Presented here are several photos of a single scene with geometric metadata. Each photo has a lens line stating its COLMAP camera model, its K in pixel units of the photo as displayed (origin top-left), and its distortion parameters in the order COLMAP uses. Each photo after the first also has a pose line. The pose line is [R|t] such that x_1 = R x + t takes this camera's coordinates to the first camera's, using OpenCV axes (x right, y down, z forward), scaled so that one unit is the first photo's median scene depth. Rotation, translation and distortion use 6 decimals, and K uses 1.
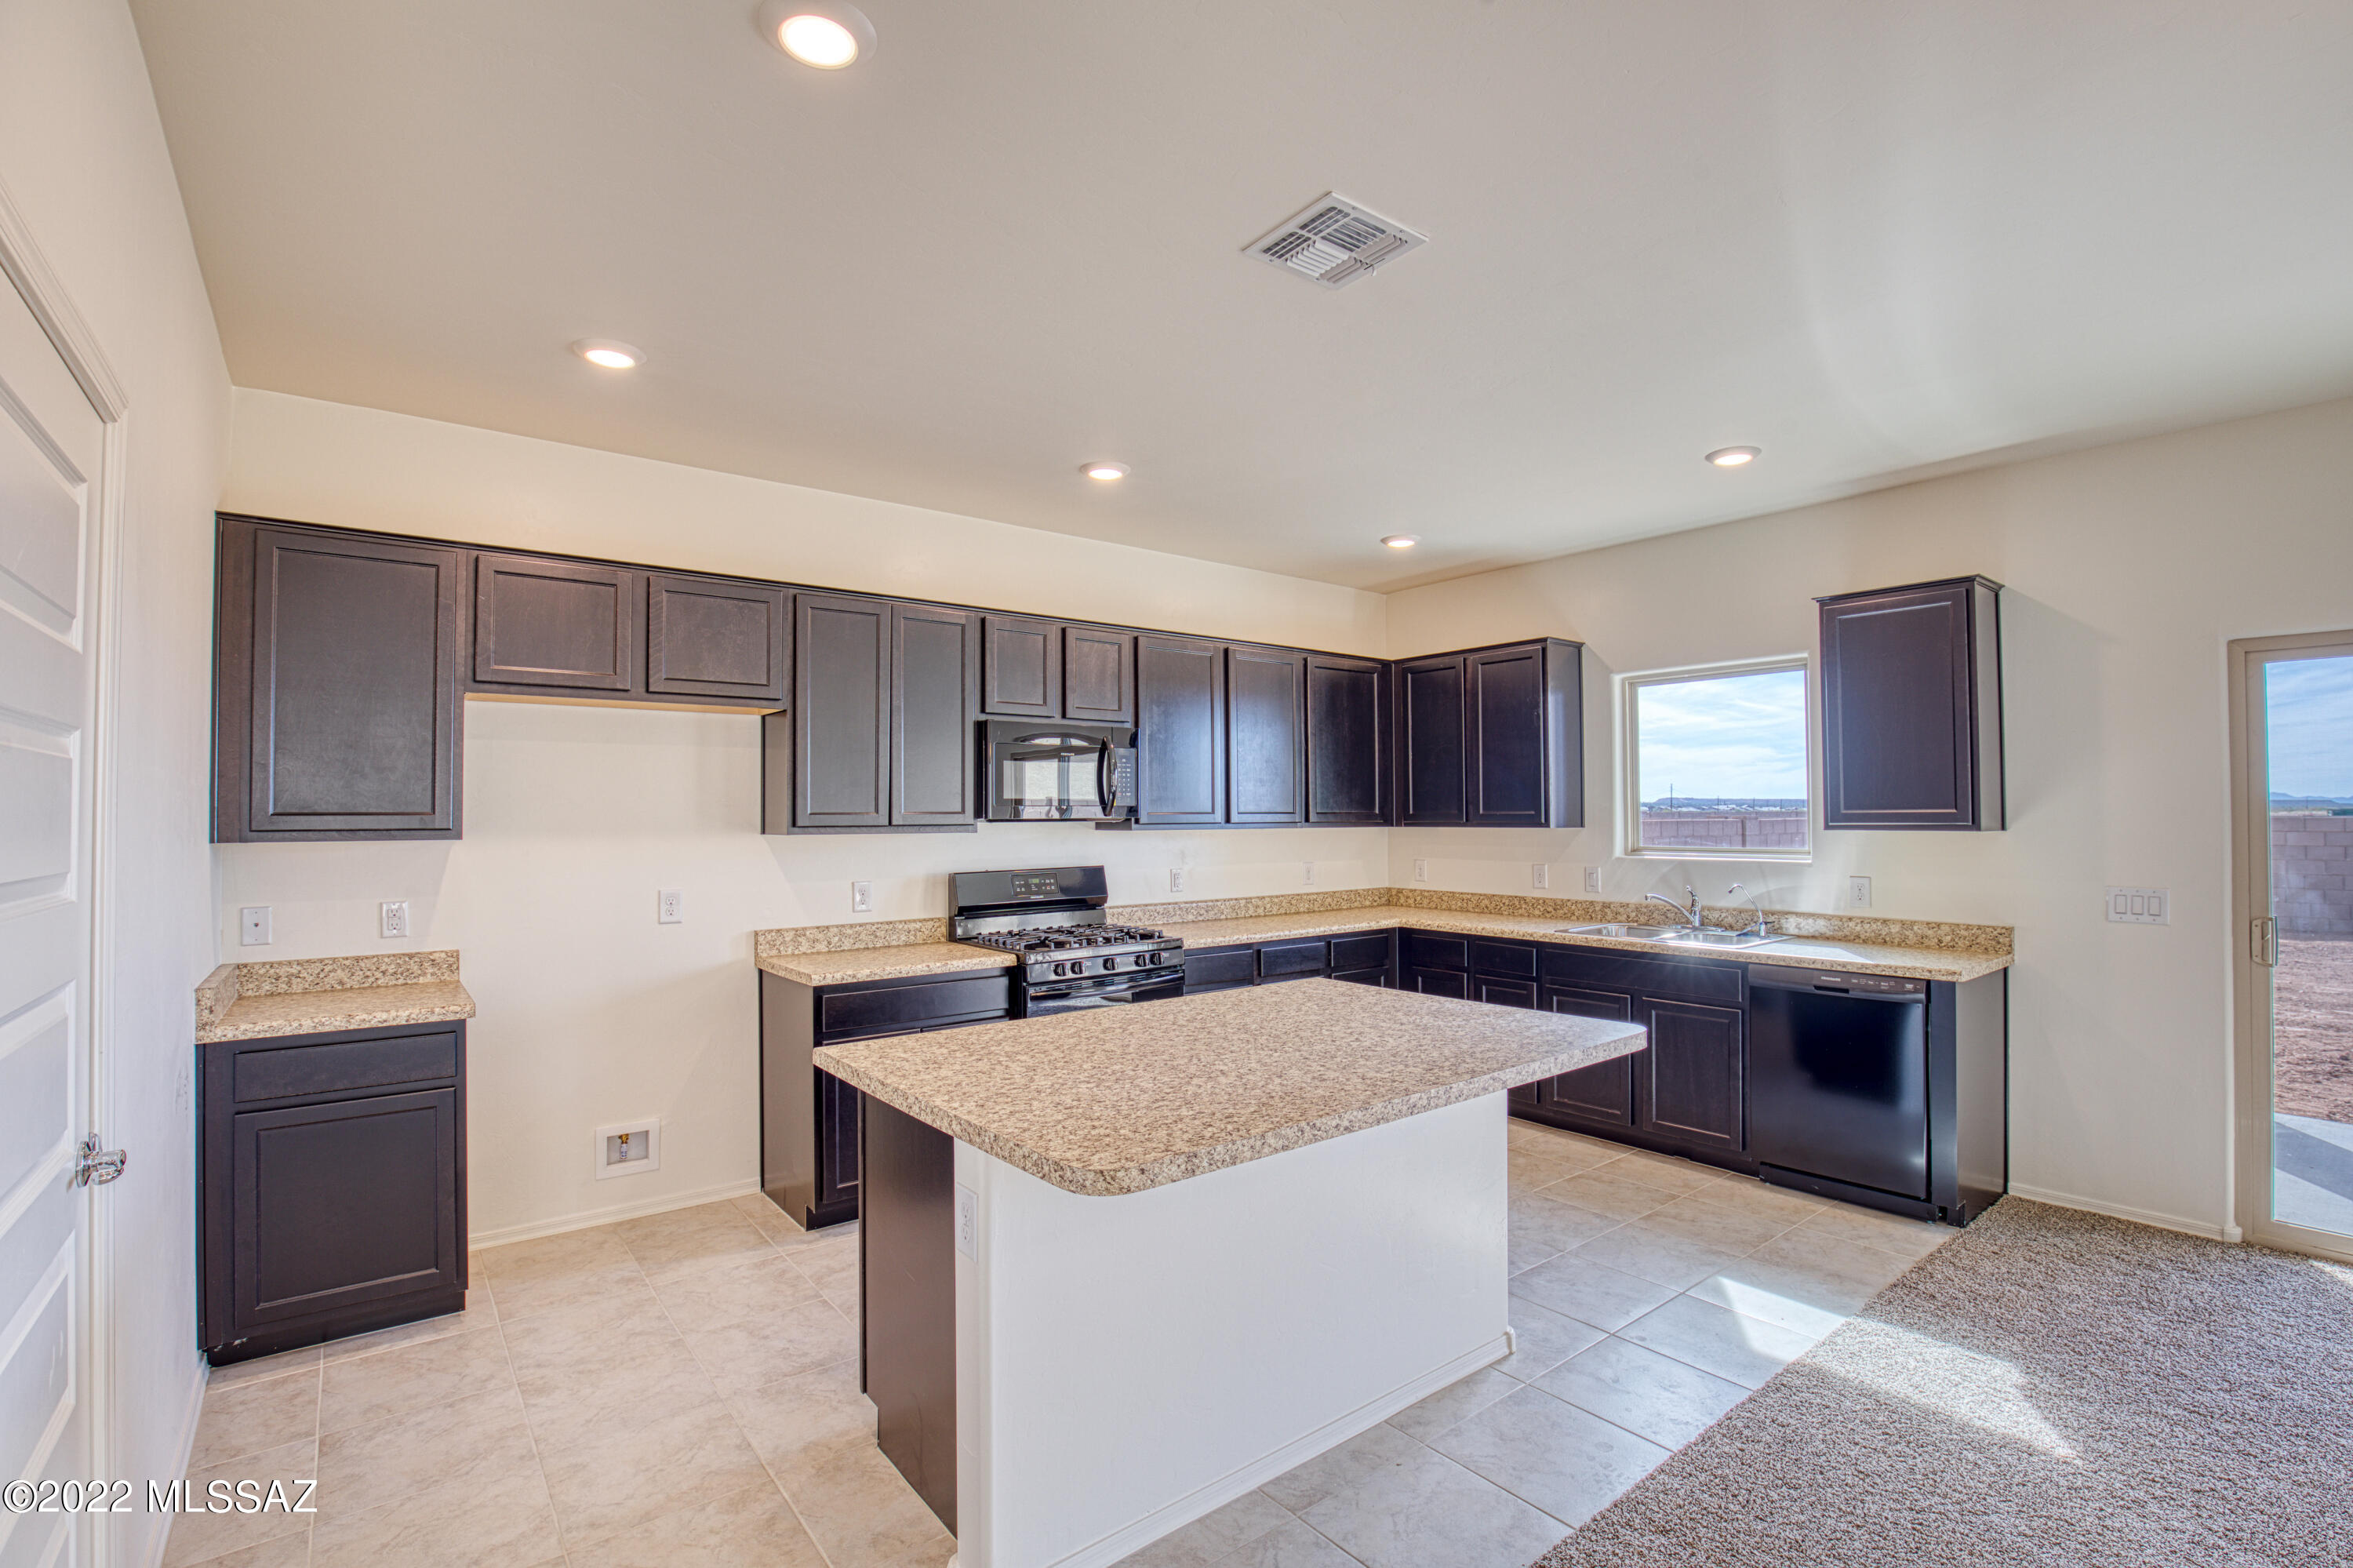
lens RADIAL K [[1072.1, 0, 1200.6], [0, 1072.1, 787.9], [0, 0, 1]] dist [-0.037766, 0.007477]
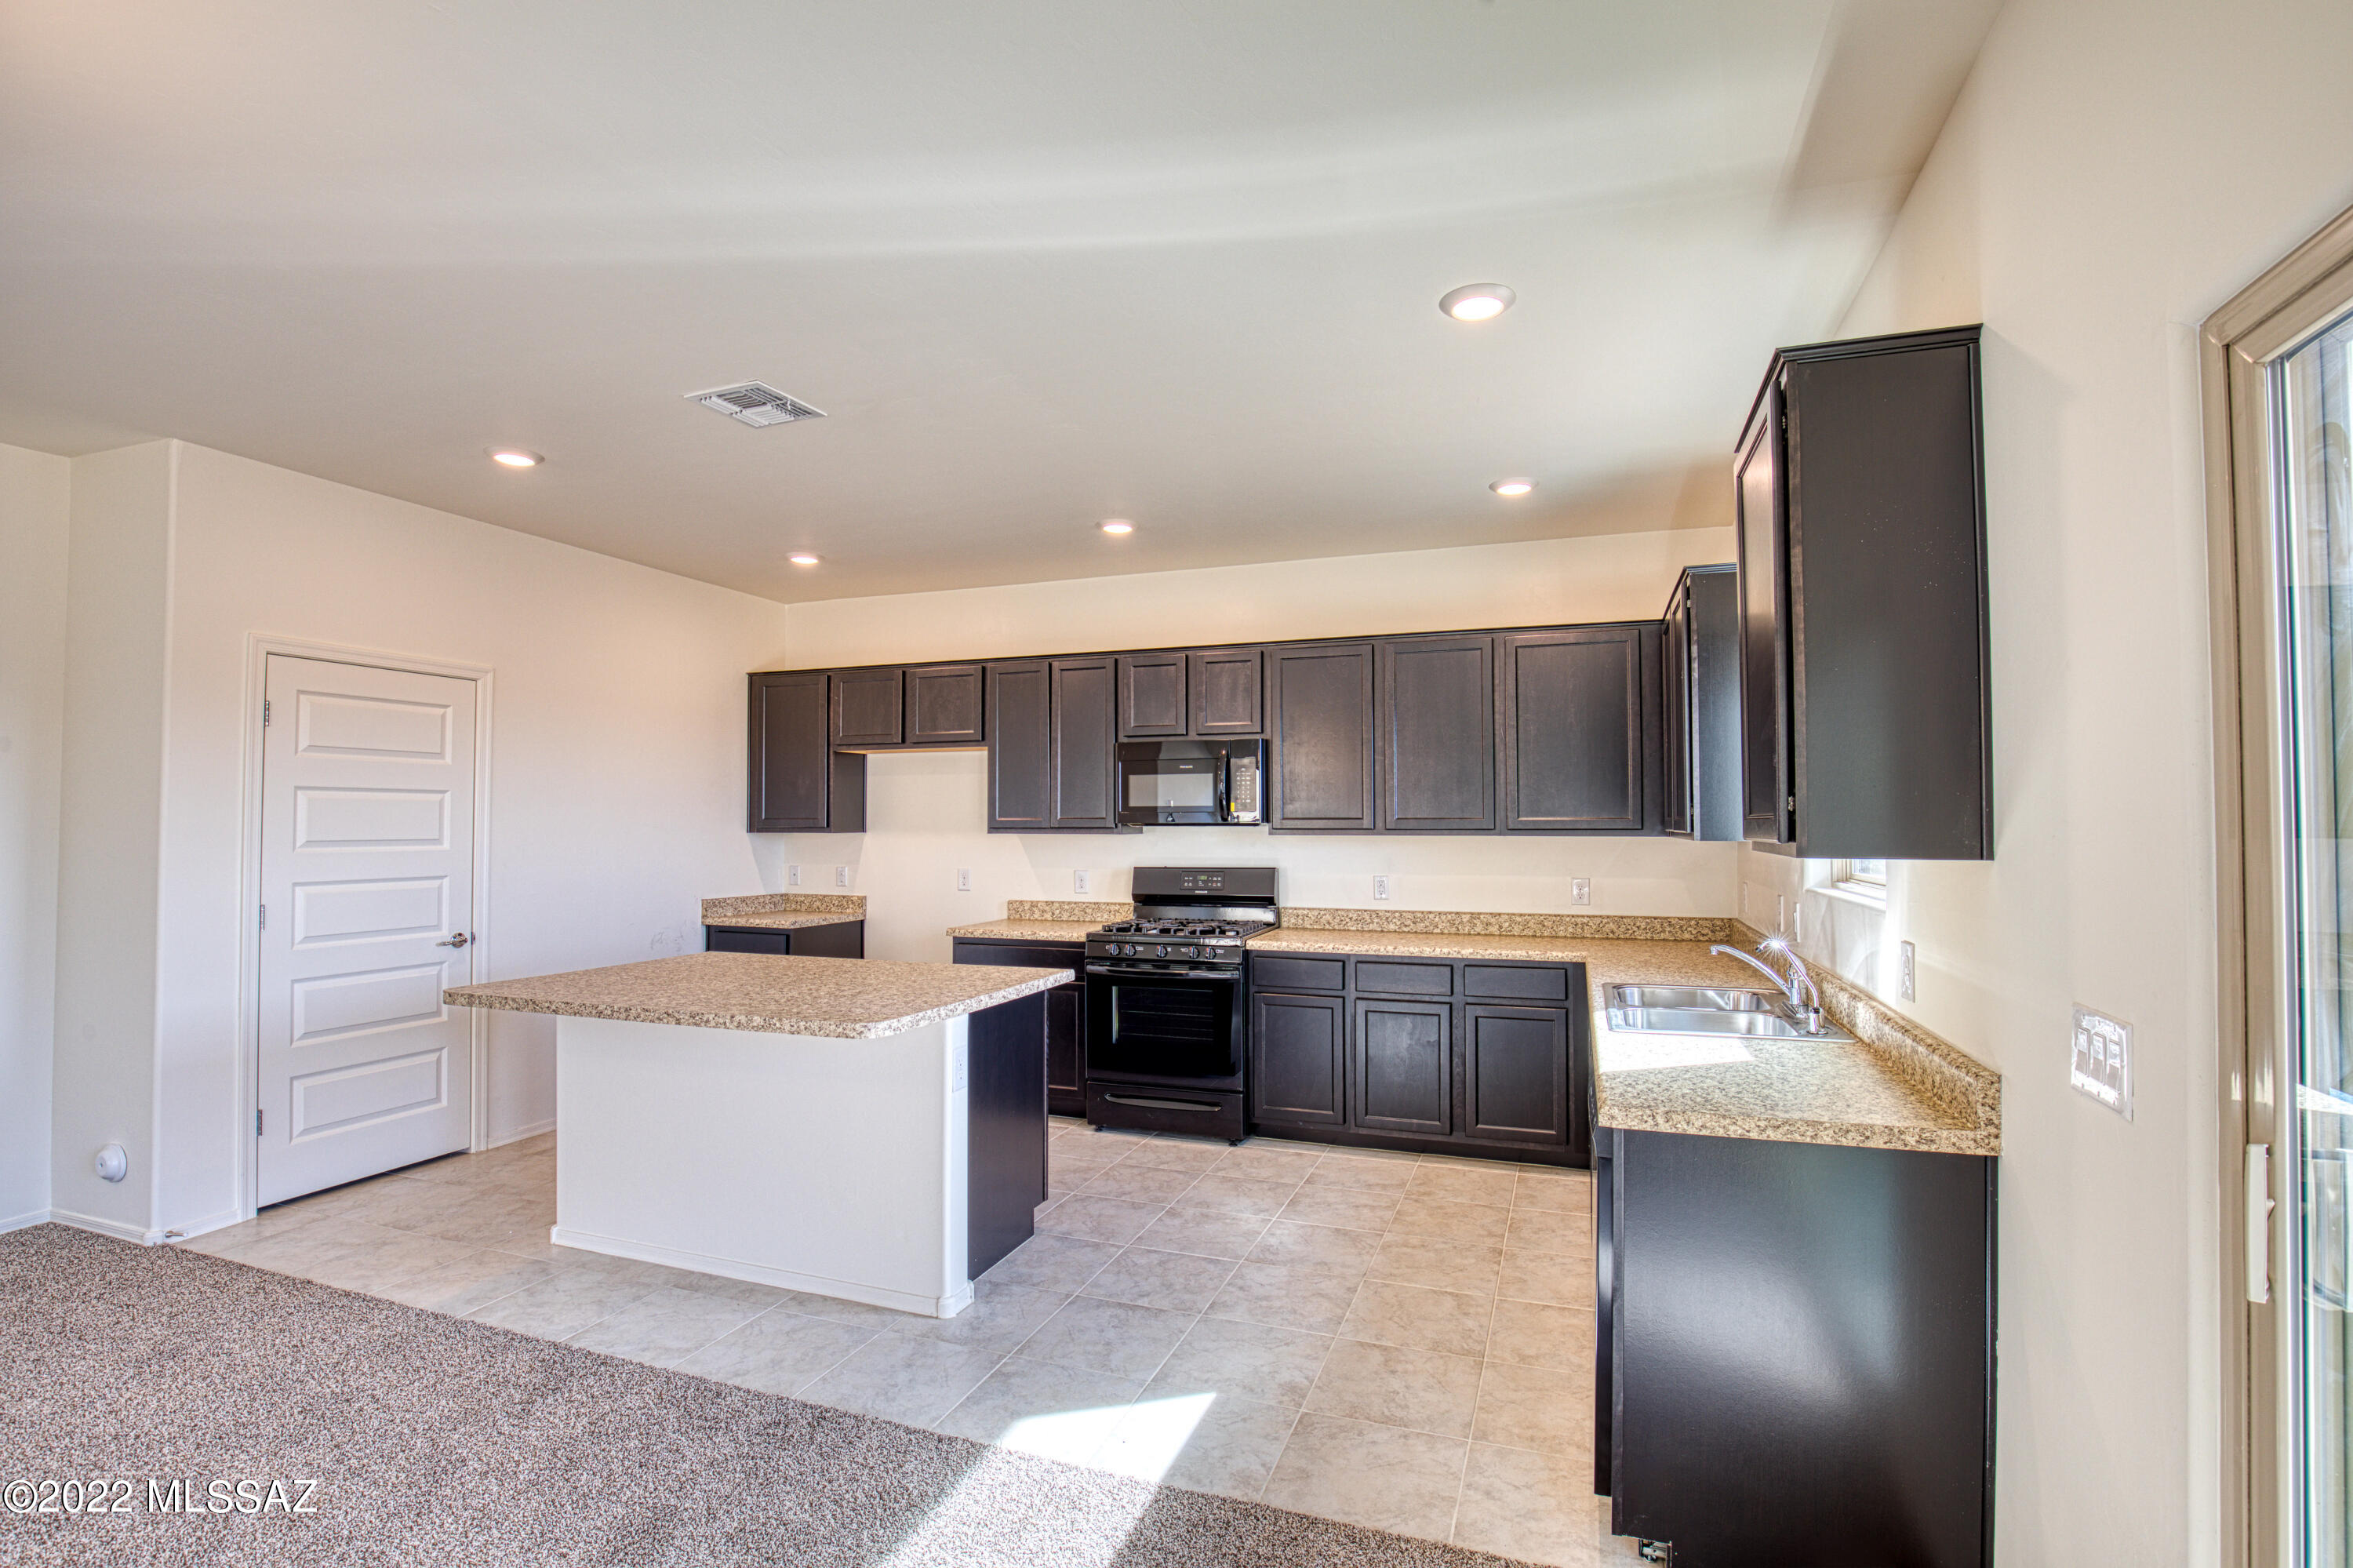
lens RADIAL K [[1072.1, 0, 1193.2], [0, 1072.1, 799.5], [0, 0, 1]] dist [-0.037766, 0.007477]
pose [[0.521796, -0.015658, -0.852926, 0.985219], [0.020100, 0.999780, -0.006057, 0.012654], [0.852833, -0.013983, 0.521996, 0.481416]]
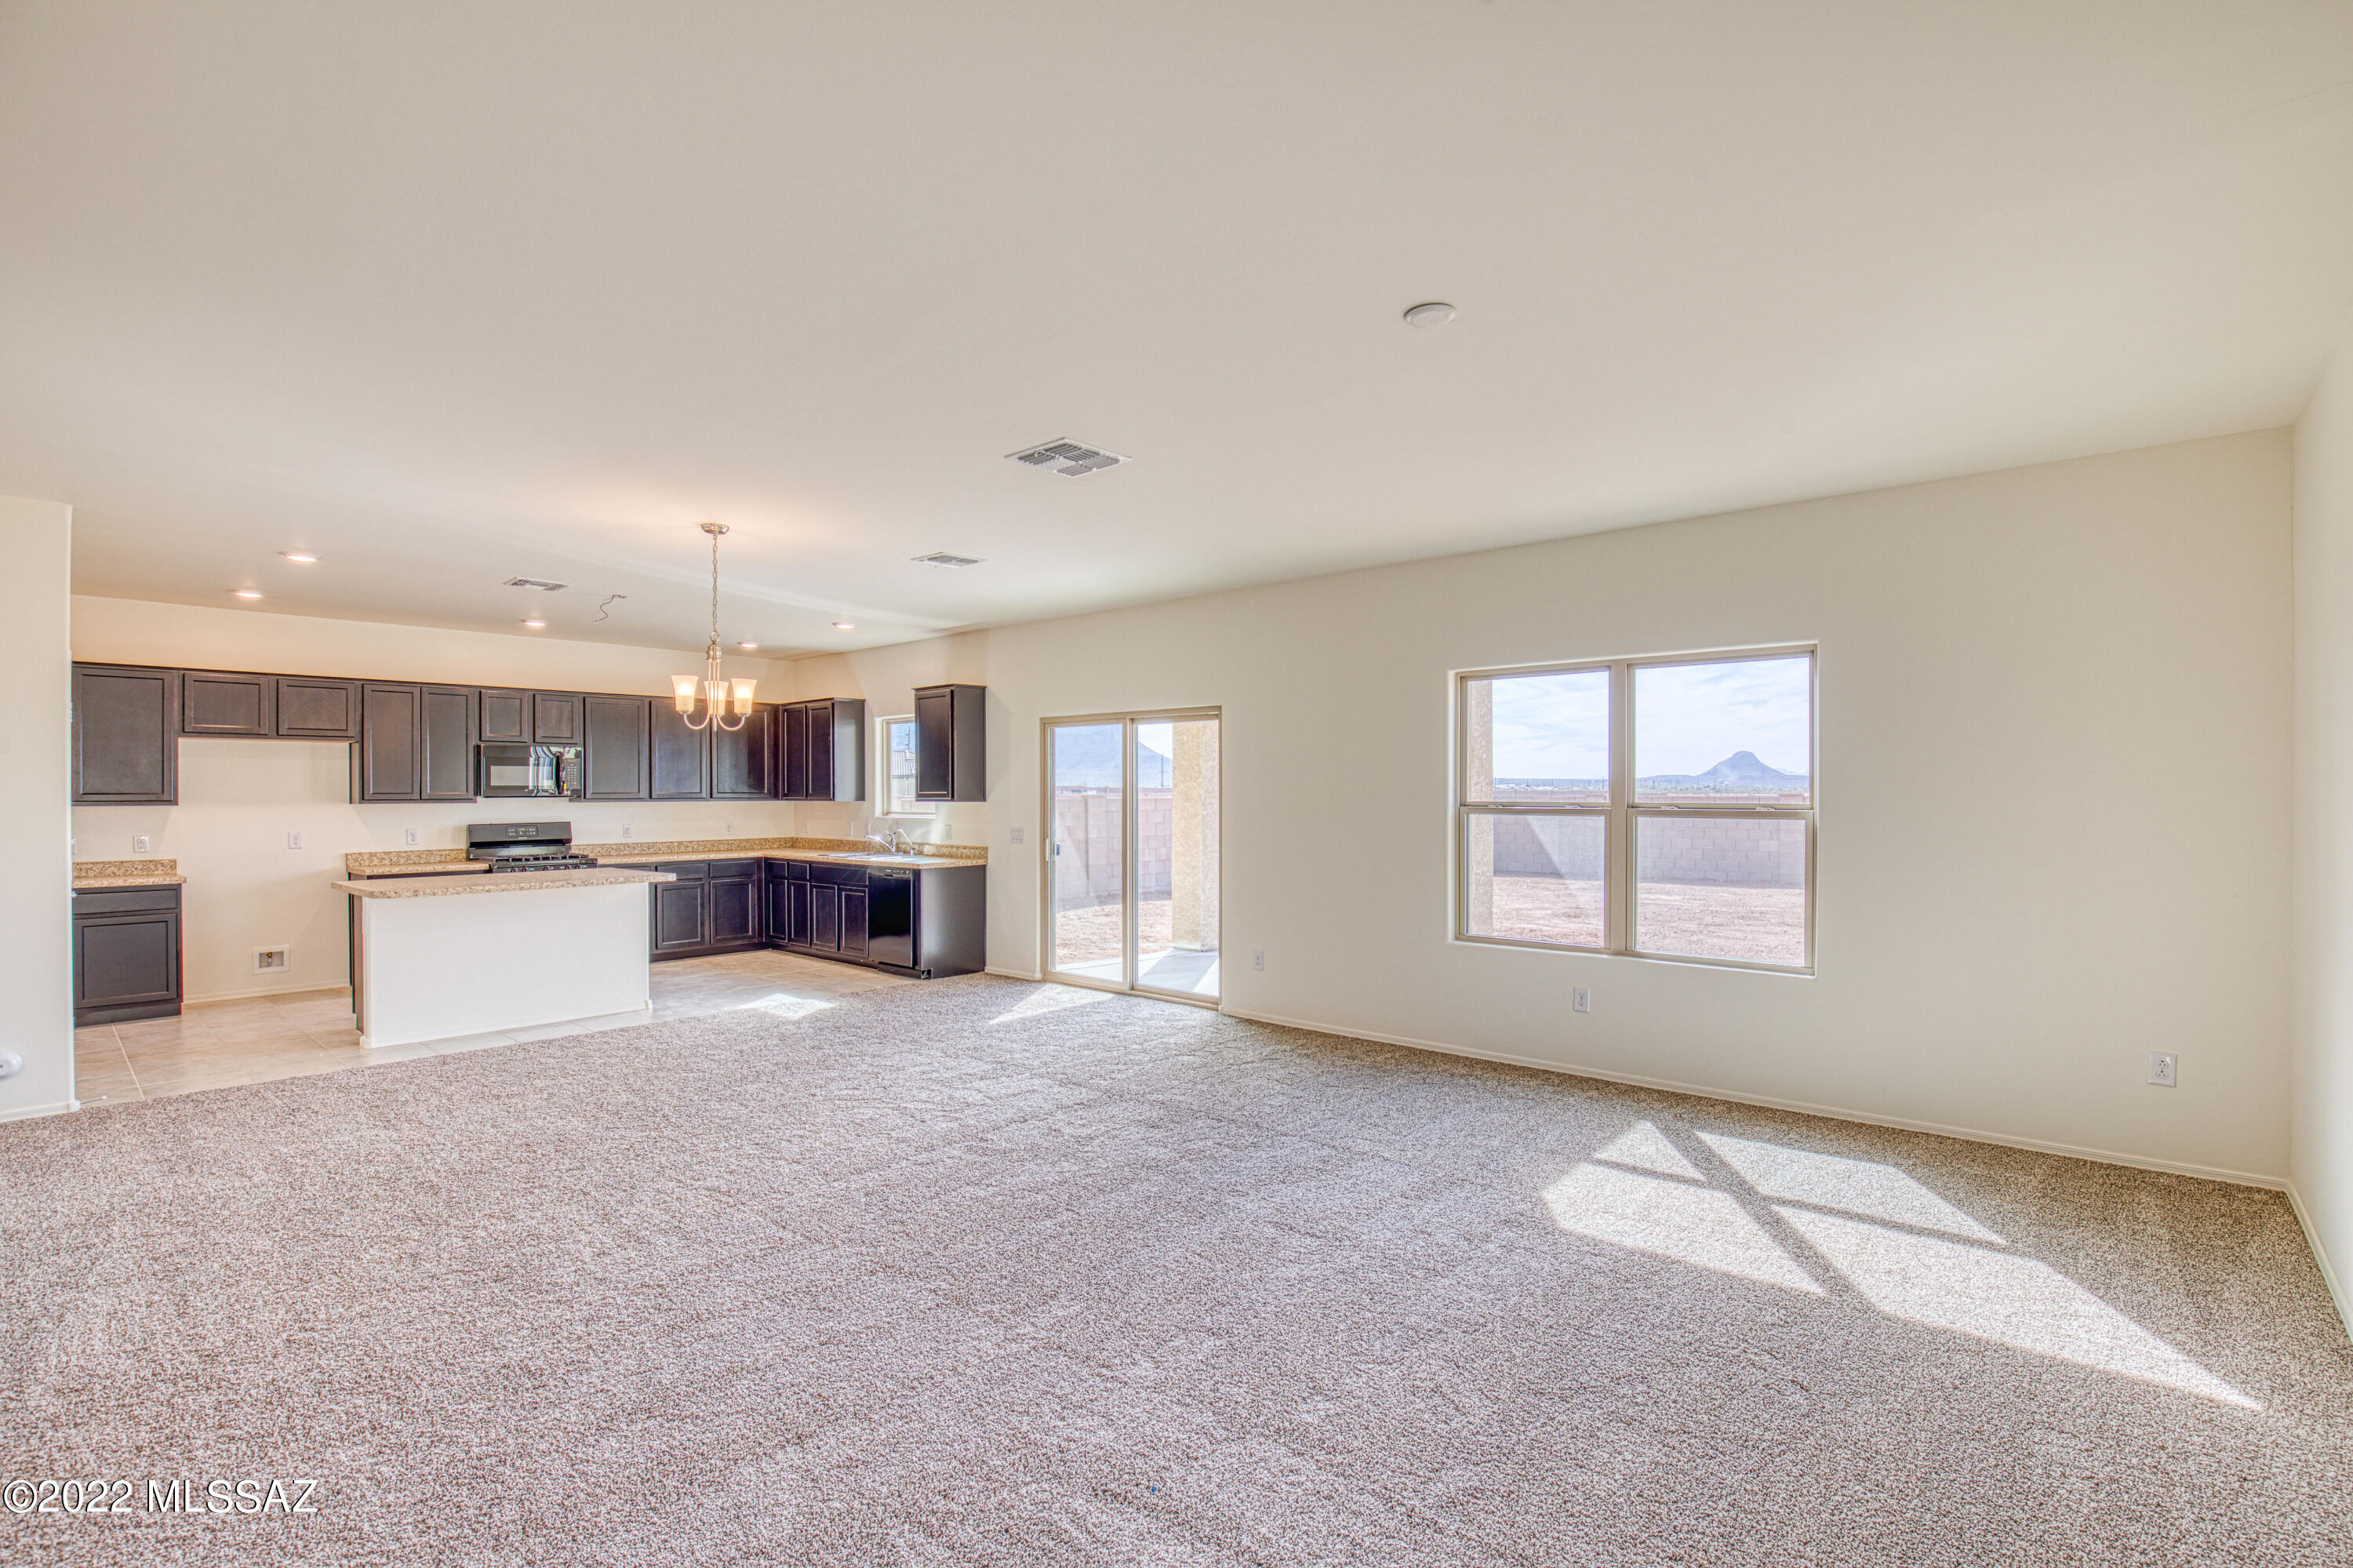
lens RADIAL K [[1072.1, 0, 1194.2], [0, 1072.1, 792.3], [0, 0, 1]] dist [-0.037766, 0.007477]
pose [[0.984550, 0.000124, 0.175102, 0.813851], [-0.004122, 0.999739, 0.022468, -0.028610], [-0.175054, -0.022842, 0.984294, -1.220321]]
